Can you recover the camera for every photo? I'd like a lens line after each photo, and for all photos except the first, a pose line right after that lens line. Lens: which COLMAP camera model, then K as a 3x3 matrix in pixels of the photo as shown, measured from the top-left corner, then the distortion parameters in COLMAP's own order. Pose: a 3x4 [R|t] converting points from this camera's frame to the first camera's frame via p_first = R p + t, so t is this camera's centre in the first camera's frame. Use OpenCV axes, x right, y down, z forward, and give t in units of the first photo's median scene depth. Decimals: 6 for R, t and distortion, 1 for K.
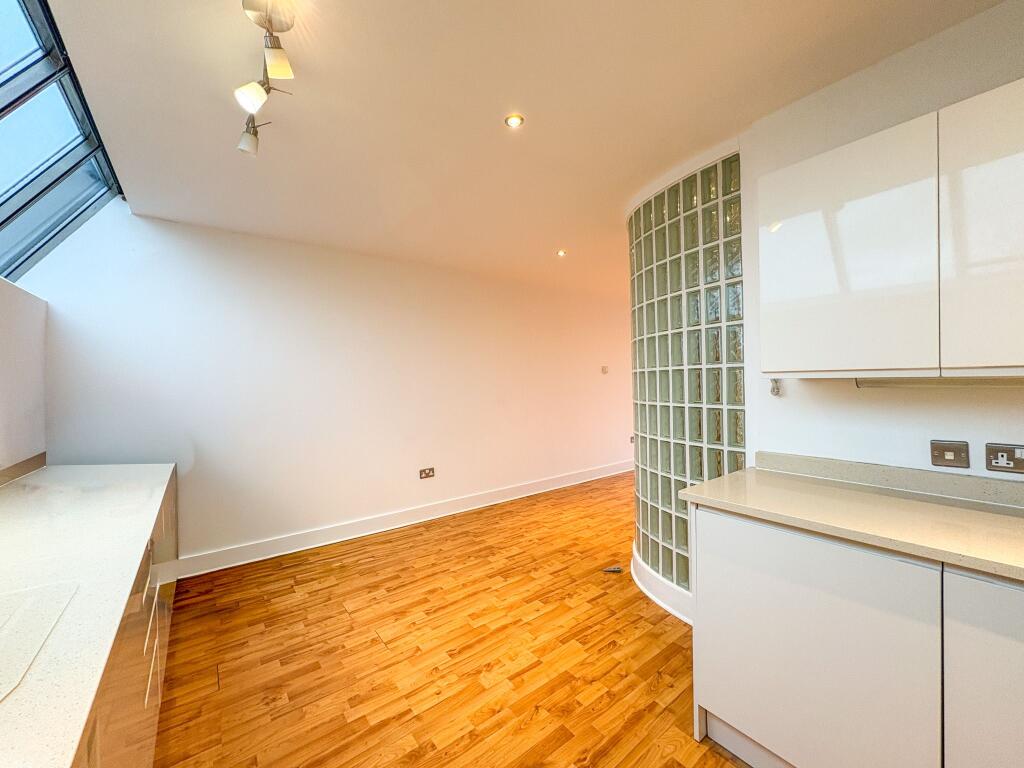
lens RADIAL K [[405.5, 0, 512.9], [0, 405.5, 385.0], [0, 0, 1]] dist [-0.000476, -0.000278]
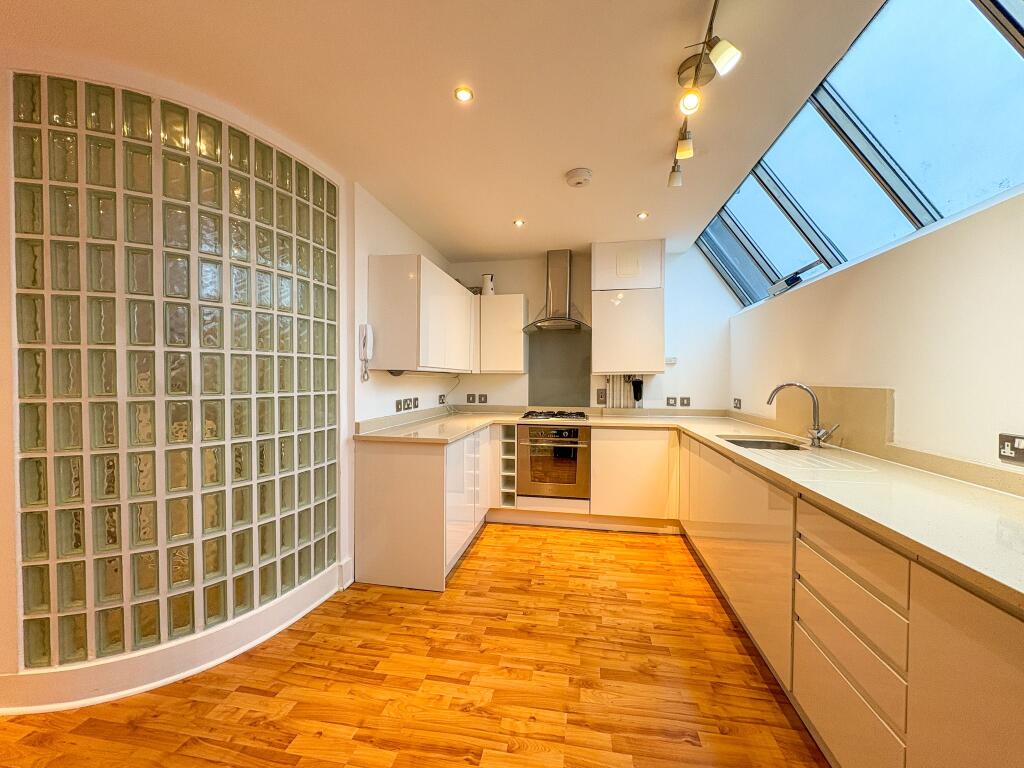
lens RADIAL K [[405.5, 0, 512.9], [0, 405.5, 385.0], [0, 0, 1]] dist [-0.000476, -0.000278]
pose [[-0.675387, 0.003734, 0.737454, -0.769665], [0.013193, 0.999888, 0.007020, 0.033628], [-0.737346, 0.014470, -0.675360, 1.547130]]
